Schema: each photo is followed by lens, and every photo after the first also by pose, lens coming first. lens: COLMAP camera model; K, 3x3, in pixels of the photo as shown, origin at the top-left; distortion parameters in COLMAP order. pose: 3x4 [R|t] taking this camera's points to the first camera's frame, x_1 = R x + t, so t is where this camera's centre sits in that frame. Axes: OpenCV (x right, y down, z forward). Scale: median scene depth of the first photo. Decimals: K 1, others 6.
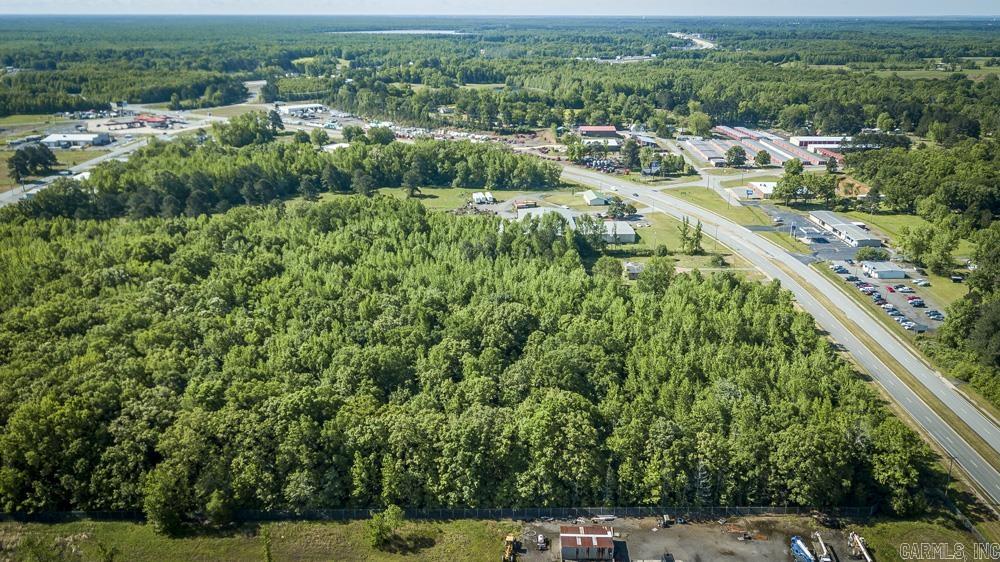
lens RADIAL K [[778.2, 0, 497.5], [0, 778.2, 290.7], [0, 0, 1]] dist [0.023996, -0.035118]
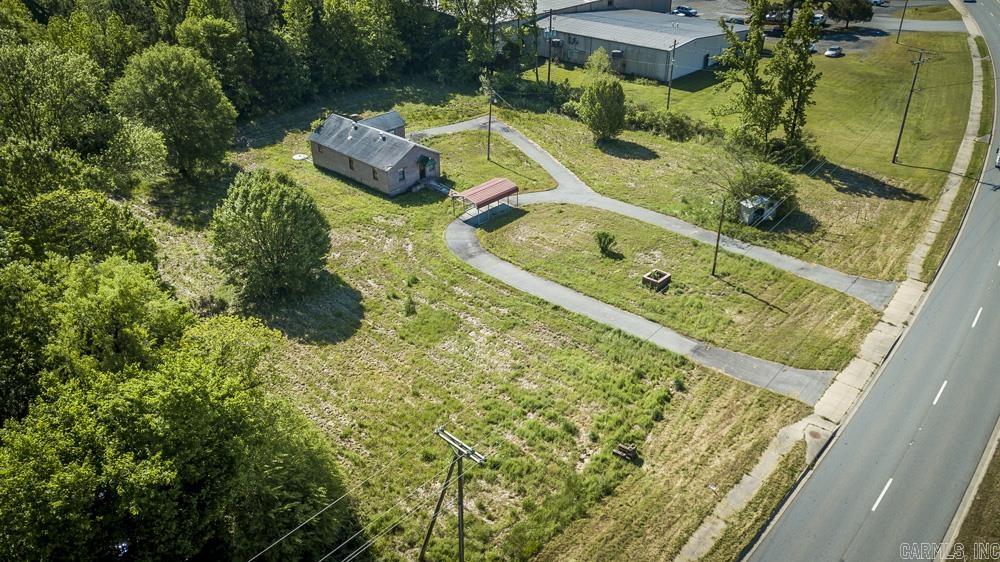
lens RADIAL K [[778.2, 0, 502.3], [0, 778.2, 280.9], [0, 0, 1]] dist [0.023996, -0.035118]
pose [[0.731586, 0.328986, -0.597118, 0.292186], [-0.226700, 0.943414, 0.242029, -0.042054], [0.642953, -0.041699, 0.764770, 0.643100]]
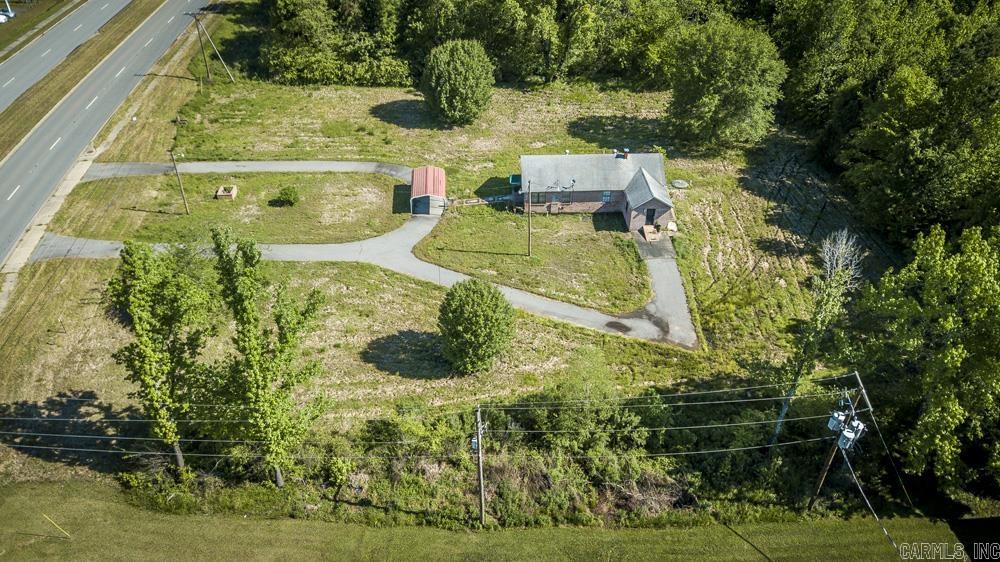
lens RADIAL K [[778.2, 0, 499.3], [0, 778.2, 278.0], [0, 0, 1]] dist [0.023996, -0.035118]
pose [[-0.999022, 0.021755, -0.038506, 0.174086], [-0.019518, 0.564400, 0.825271, -0.151891], [0.039687, 0.825215, -0.563423, 0.886825]]
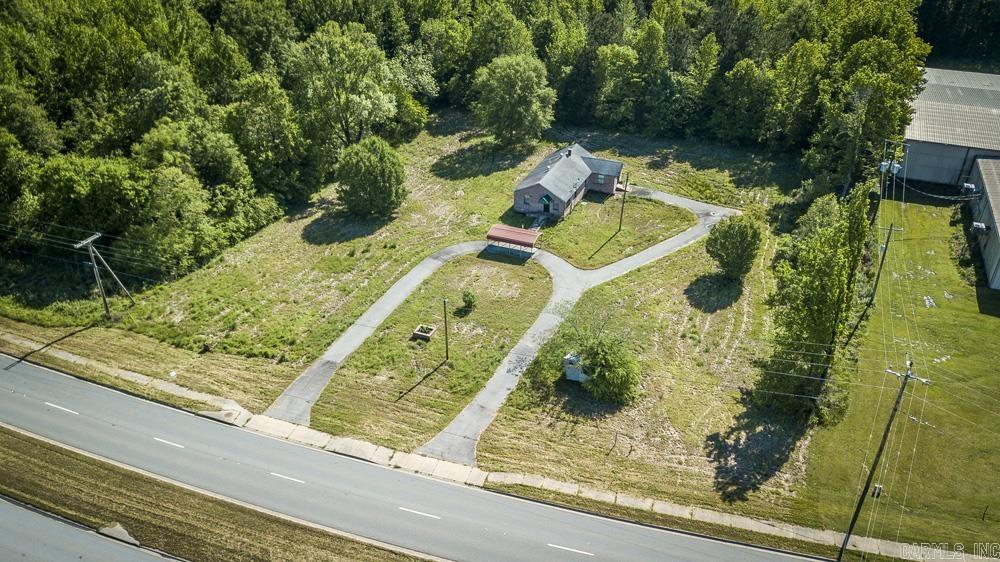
lens RADIAL K [[778.2, 0, 494.5], [0, 778.2, 277.7], [0, 0, 1]] dist [0.023996, -0.035118]
pose [[-0.399078, 0.474457, -0.784619, 0.351980], [-0.312005, 0.734382, 0.602773, -0.132613], [0.862200, 0.485359, -0.145043, 0.800439]]
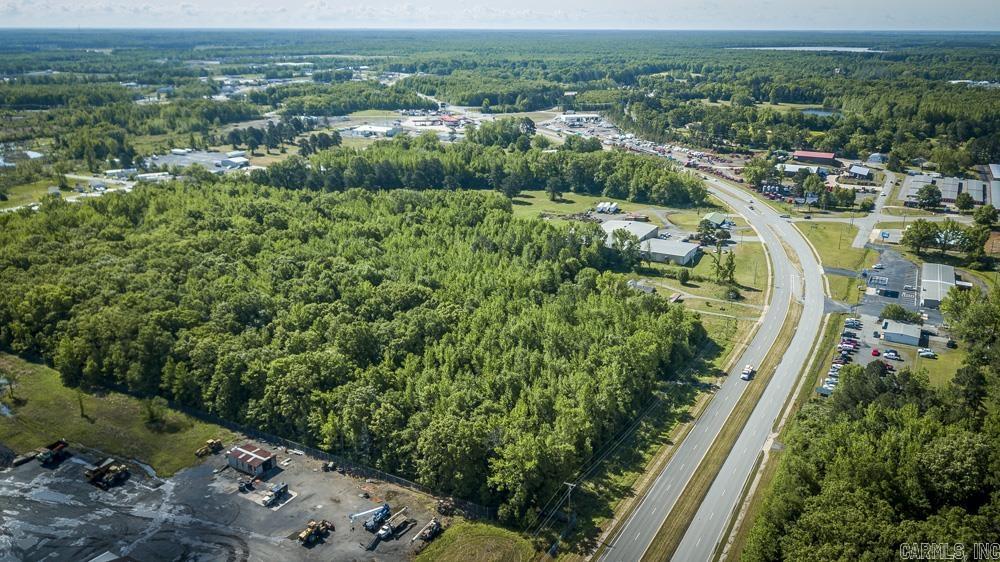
lens RADIAL K [[778.2, 0, 497.6], [0, 778.2, 277.7], [0, 0, 1]] dist [0.023996, -0.035118]
pose [[0.865934, 0.154666, -0.475643, 0.388339], [-0.170182, 0.985356, 0.010585, -0.015183], [0.470315, 0.071780, 0.879575, 0.031681]]
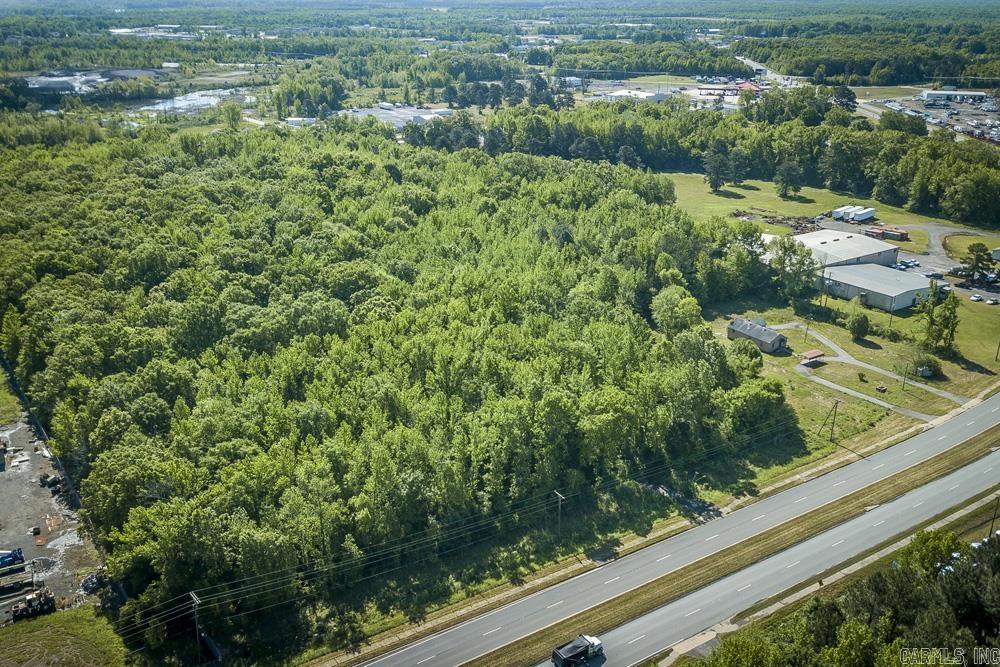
lens RADIAL K [[944.2, 0, 440.7], [0, 944.2, 302.4], [0, 0, 1]] dist [0.007441, 0.000000]
pose [[0.532316, 0.269946, -0.802352, 0.488584], [-0.289721, 0.948654, 0.126955, -0.053210], [0.795425, 0.164878, 0.583193, 0.293074]]
